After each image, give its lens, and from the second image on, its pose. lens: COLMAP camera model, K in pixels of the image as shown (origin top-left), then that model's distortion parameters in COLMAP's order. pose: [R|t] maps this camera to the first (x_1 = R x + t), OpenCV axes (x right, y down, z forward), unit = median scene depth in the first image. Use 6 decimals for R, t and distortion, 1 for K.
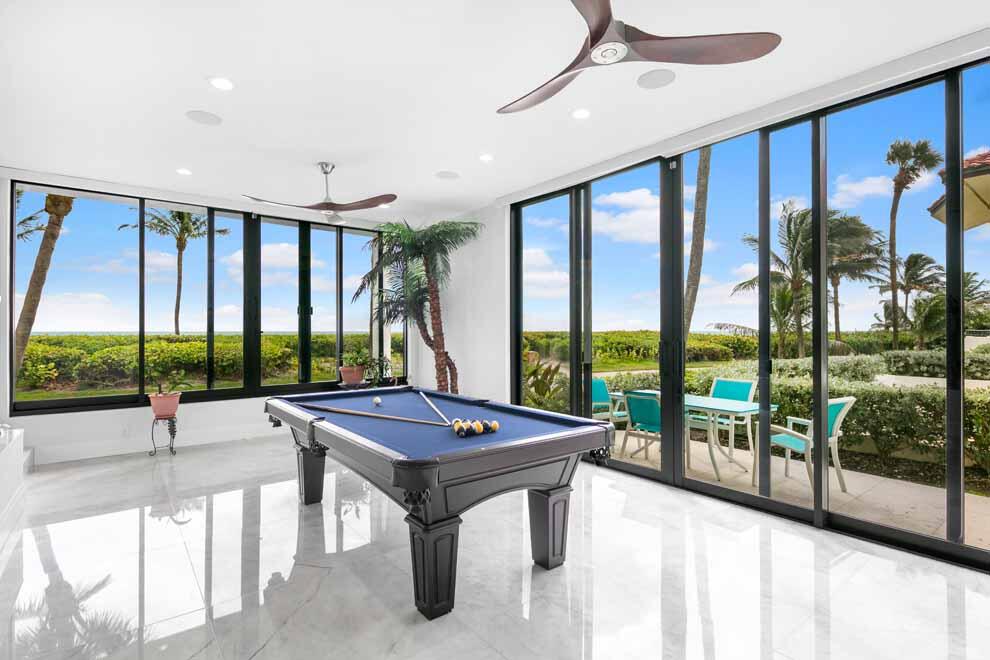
lens RADIAL K [[488.2, 0, 493.8], [0, 488.2, 327.3], [0, 0, 1]] dist [0.003015, -0.001222]
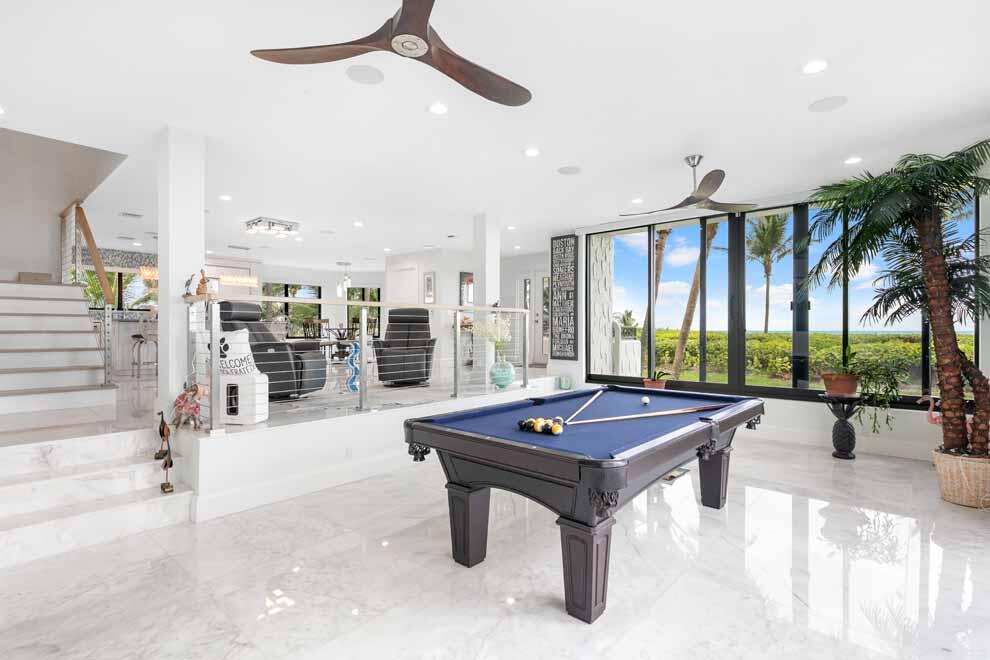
lens RADIAL K [[488.2, 0, 493.3], [0, 488.2, 331.9], [0, 0, 1]] dist [0.003015, -0.001222]
pose [[0.165730, 0.005938, -0.986153, 0.410458], [0.005324, 0.999962, 0.006916, 0.003542], [0.986157, -0.006397, 0.165693, 0.331167]]
